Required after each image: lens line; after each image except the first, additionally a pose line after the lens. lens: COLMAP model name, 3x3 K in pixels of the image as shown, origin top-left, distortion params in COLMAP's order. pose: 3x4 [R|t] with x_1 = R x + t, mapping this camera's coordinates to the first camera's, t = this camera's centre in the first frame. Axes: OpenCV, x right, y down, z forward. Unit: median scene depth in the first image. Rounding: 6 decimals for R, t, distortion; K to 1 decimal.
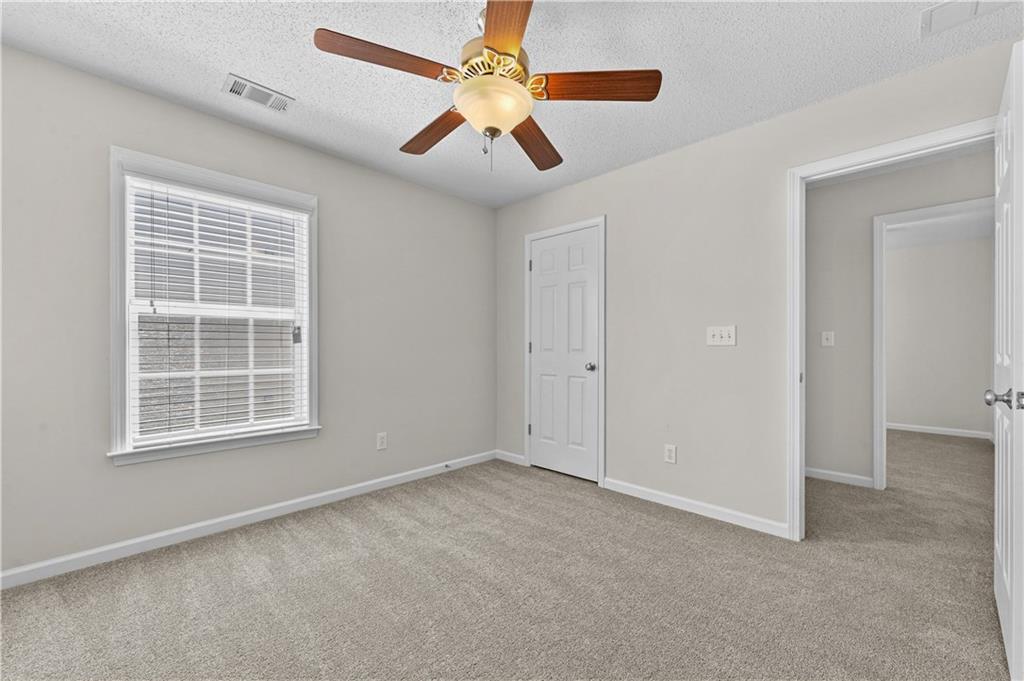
lens RADIAL K [[410.6, 0, 512.0], [0, 410.6, 340.5], [0, 0, 1]] dist [0.000987, 0.000492]
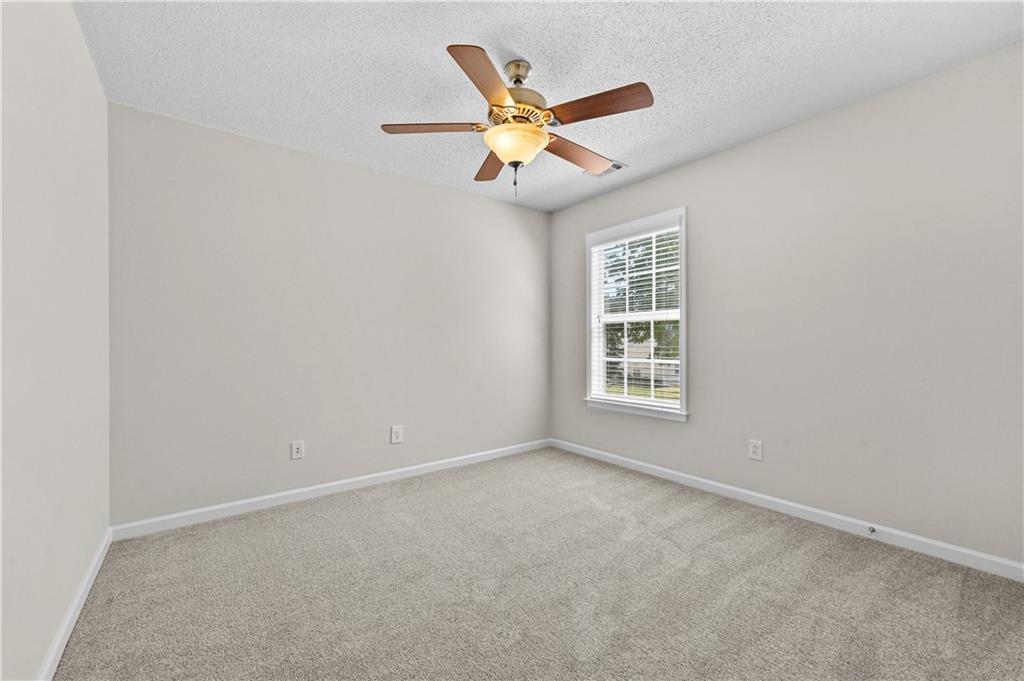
lens RADIAL K [[410.6, 0, 512.0], [0, 410.6, 340.5], [0, 0, 1]] dist [0.000987, 0.000492]
pose [[-0.141463, -0.000427, -0.989943, 0.710147], [0.022386, 0.999743, -0.003630, 0.005997], [0.989690, -0.022674, -0.141417, 0.716408]]
